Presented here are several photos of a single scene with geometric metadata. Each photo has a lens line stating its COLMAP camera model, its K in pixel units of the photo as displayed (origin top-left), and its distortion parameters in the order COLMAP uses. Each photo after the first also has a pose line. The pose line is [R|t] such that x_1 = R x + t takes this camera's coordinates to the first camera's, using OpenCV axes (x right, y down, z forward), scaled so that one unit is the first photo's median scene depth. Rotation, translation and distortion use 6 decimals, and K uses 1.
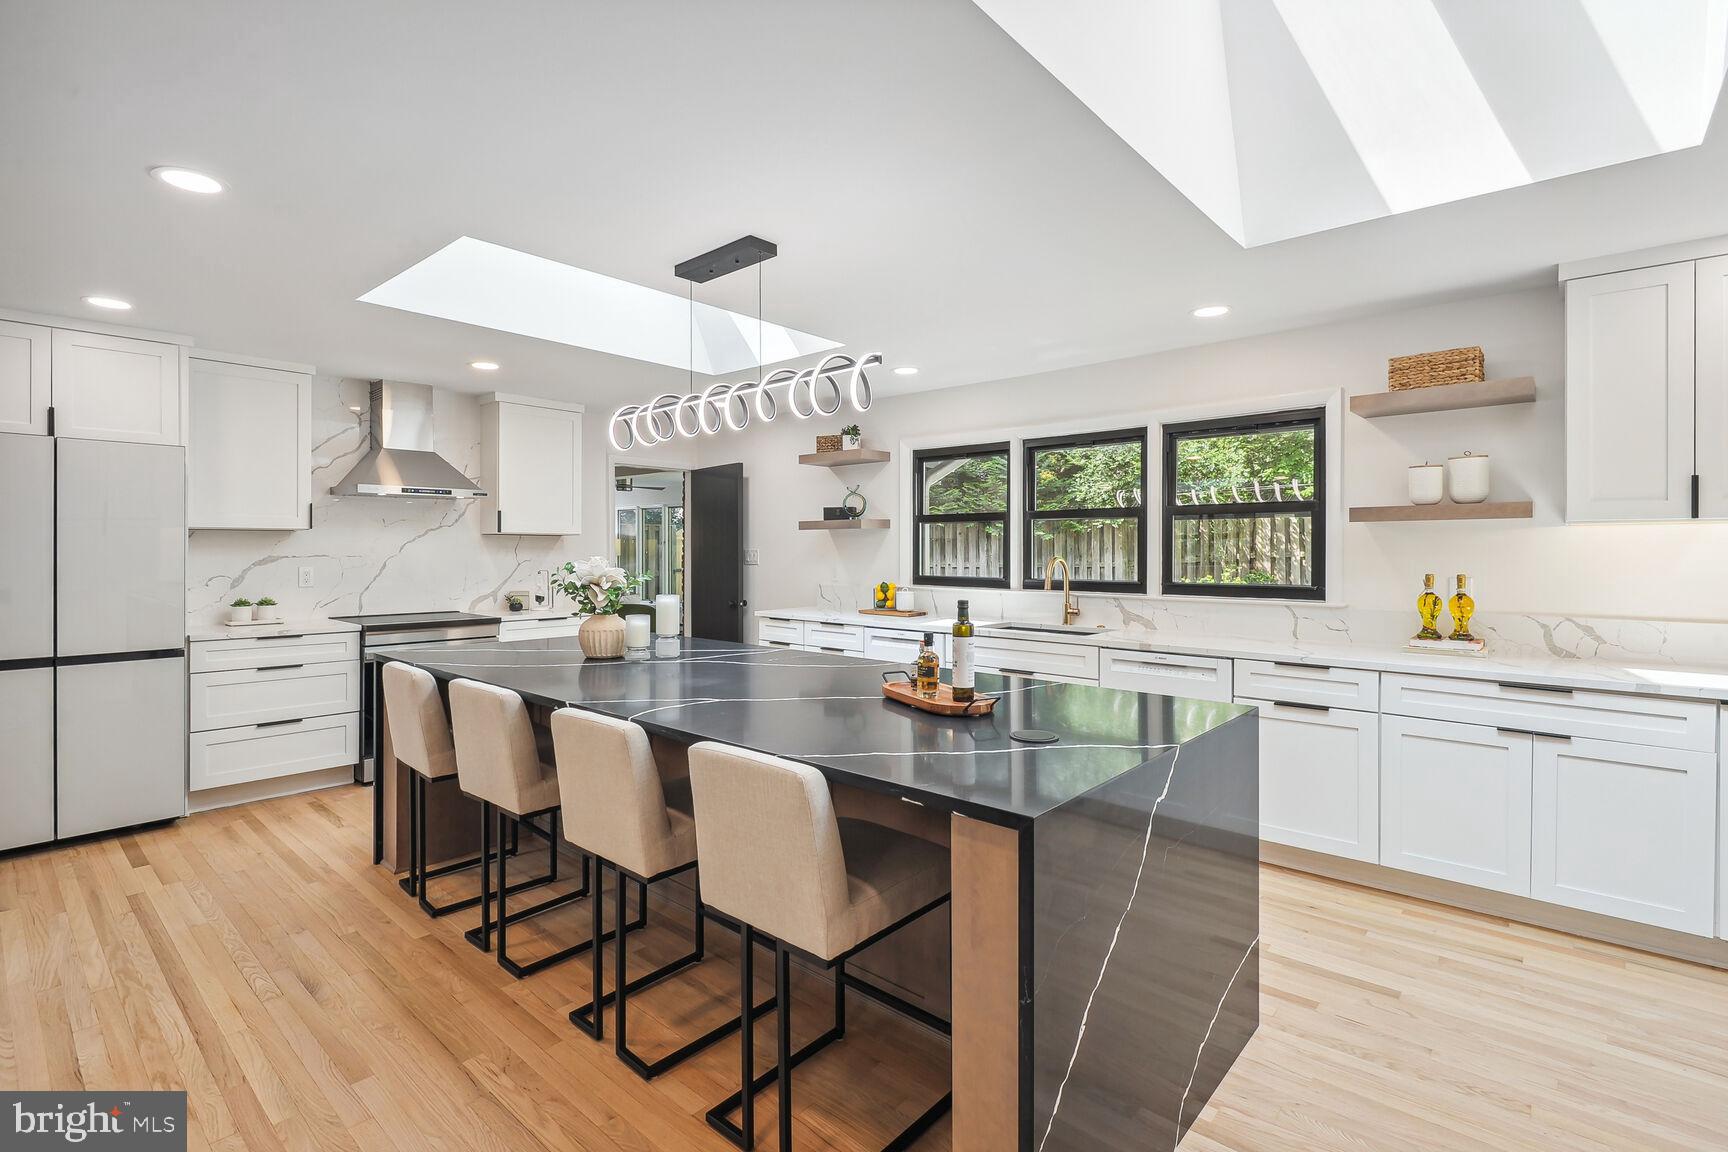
lens RADIAL K [[791.7, 0, 844.9], [0, 791.7, 546.3], [0, 0, 1]] dist [0.022242, -0.015895]
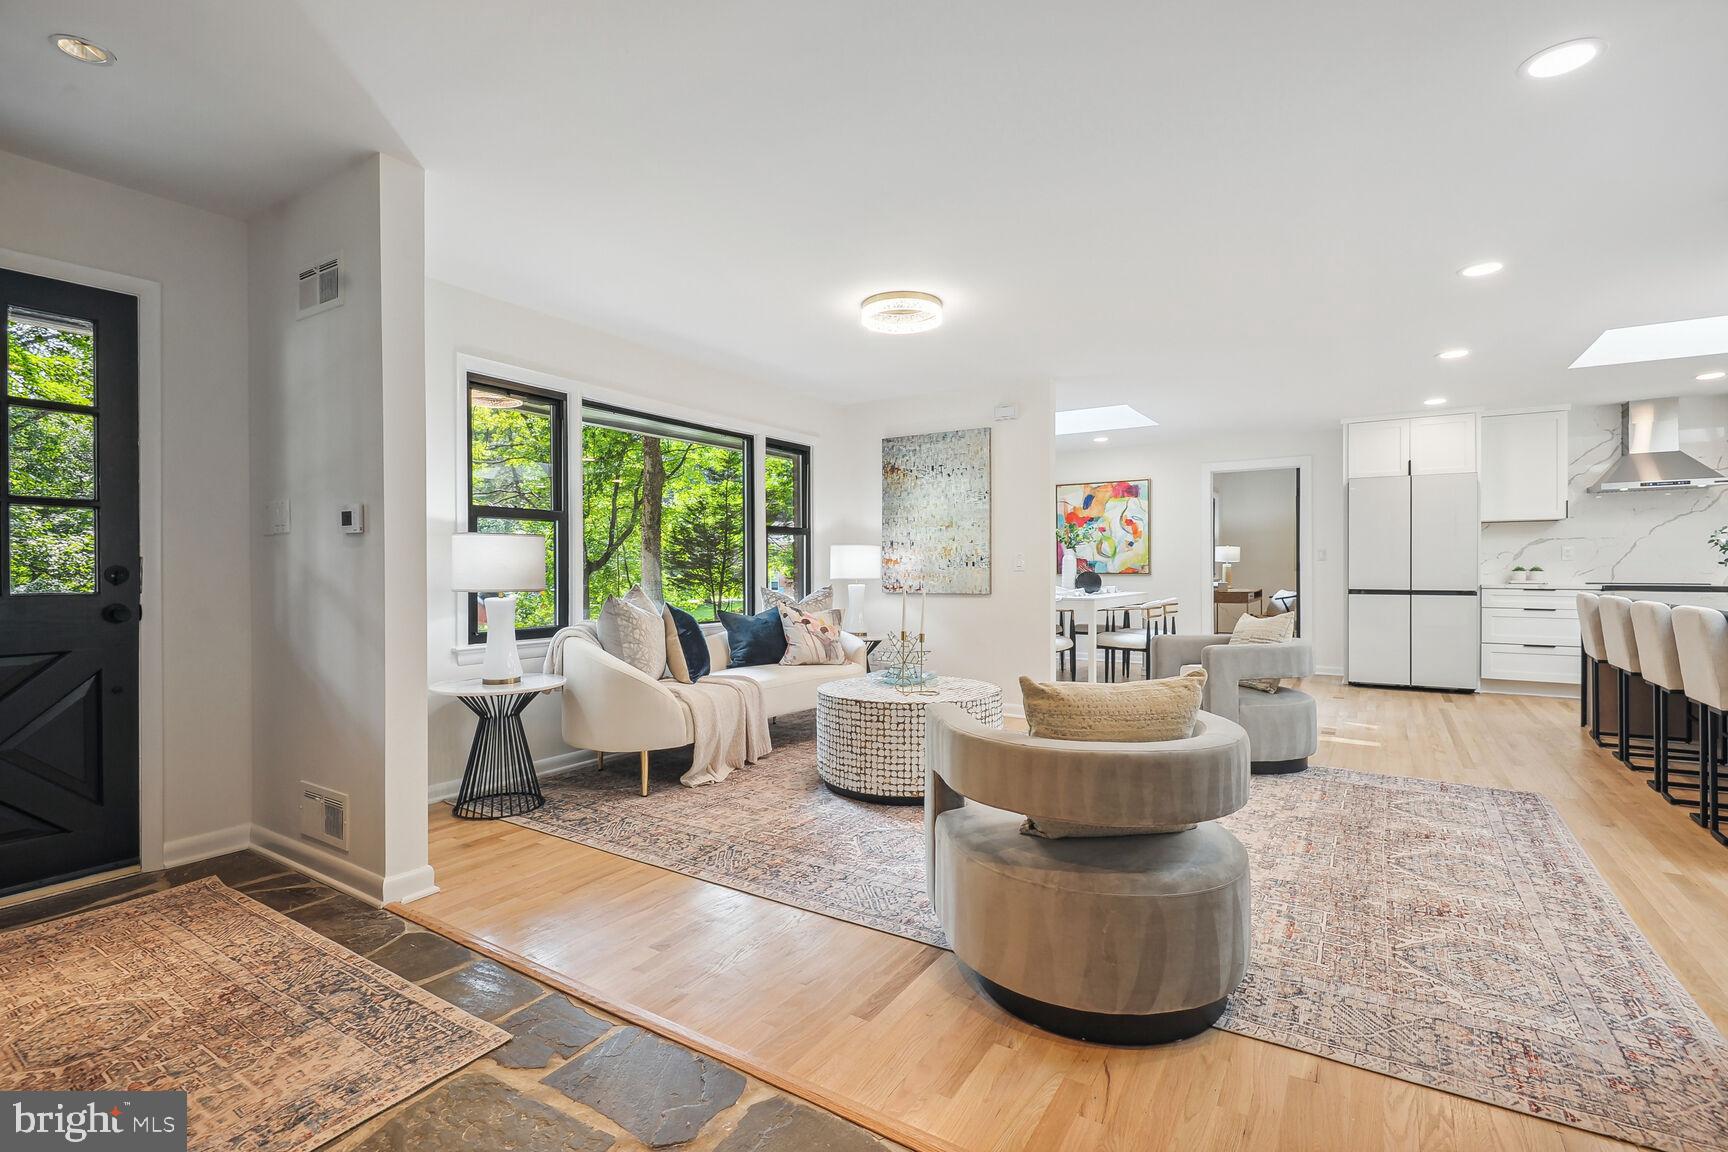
lens RADIAL K [[791.7, 0, 871.5], [0, 791.7, 576.2], [0, 0, 1]] dist [0.022242, -0.015895]
pose [[0.163670, 0.007261, -0.986488, 0.692923], [0.007236, 0.999937, 0.008561, 0.077867], [0.986489, -0.008539, 0.163608, -0.600603]]
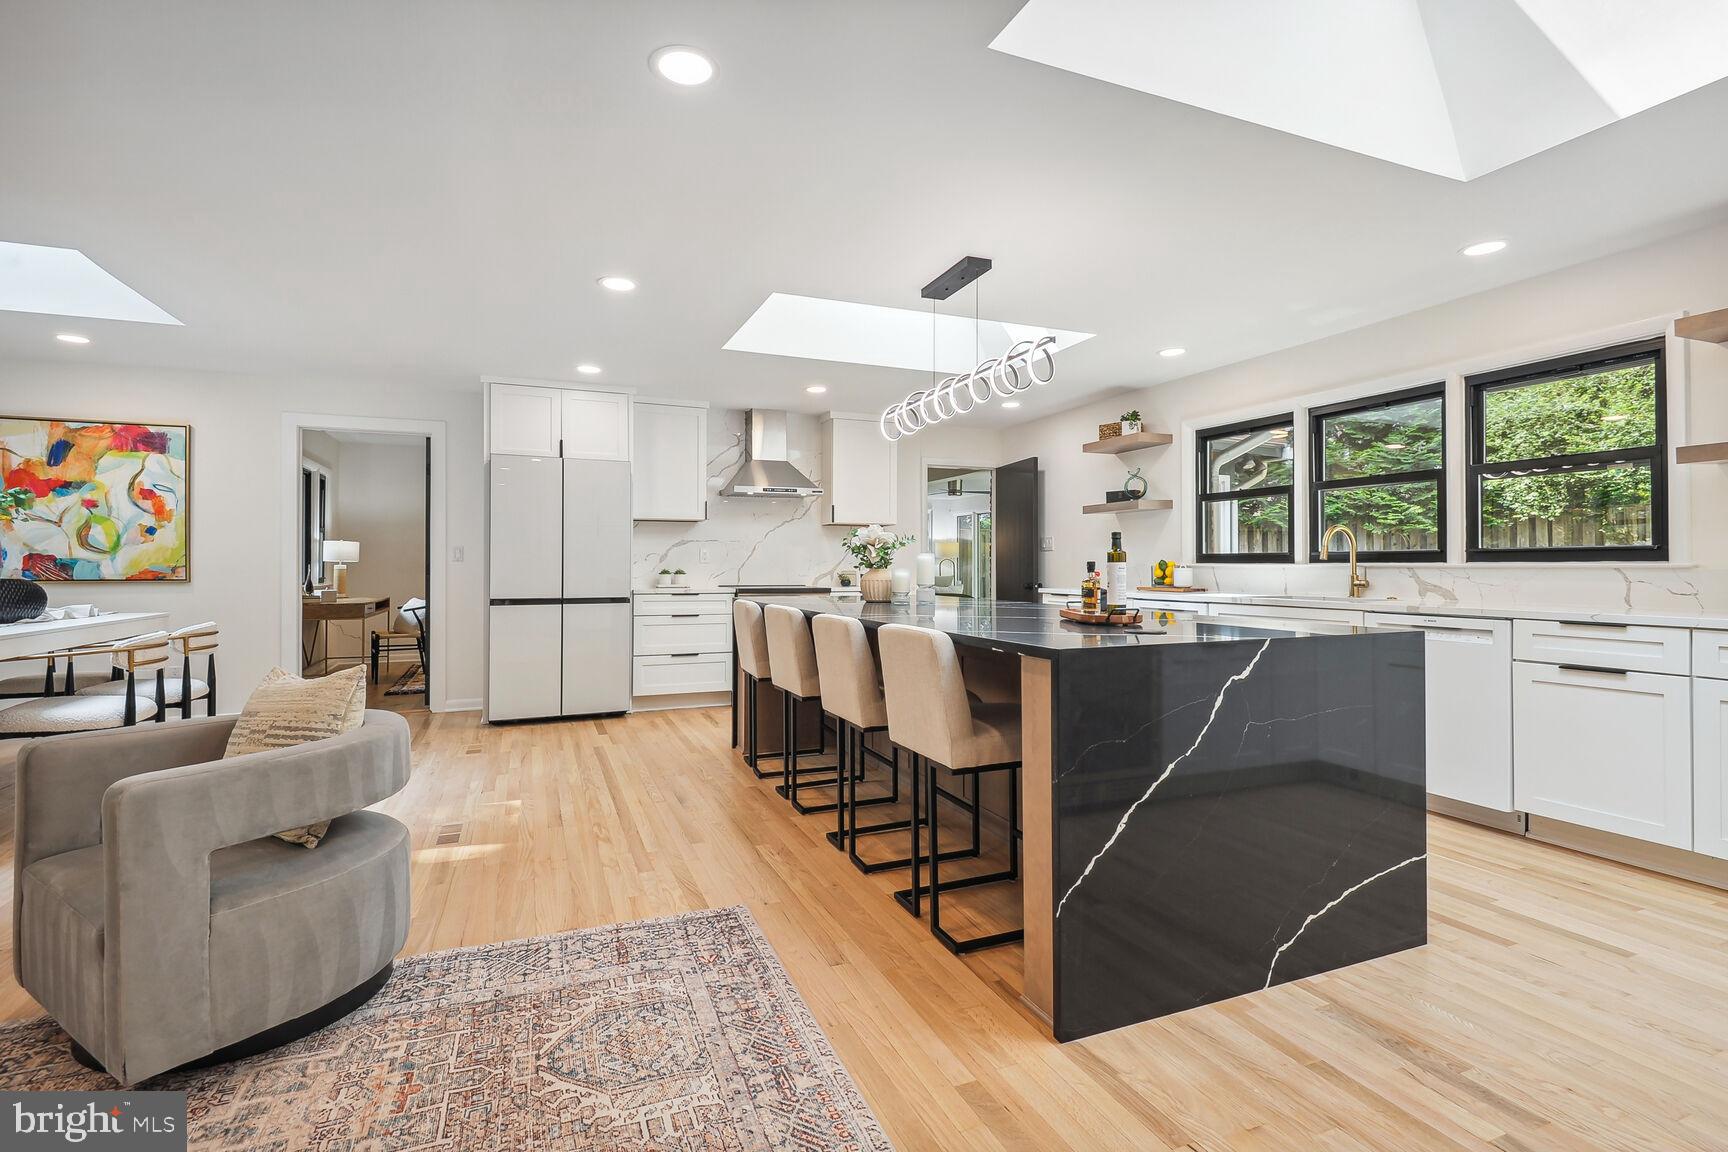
lens RADIAL K [[791.7, 0, 858.0], [0, 791.7, 549.7], [0, 0, 1]] dist [0.022242, -0.015895]
pose [[0.902474, -0.012199, -0.430572, 0.202071], [0.004323, 0.999805, -0.019267, 0.074623], [0.430723, 0.015527, 0.902350, -0.156821]]
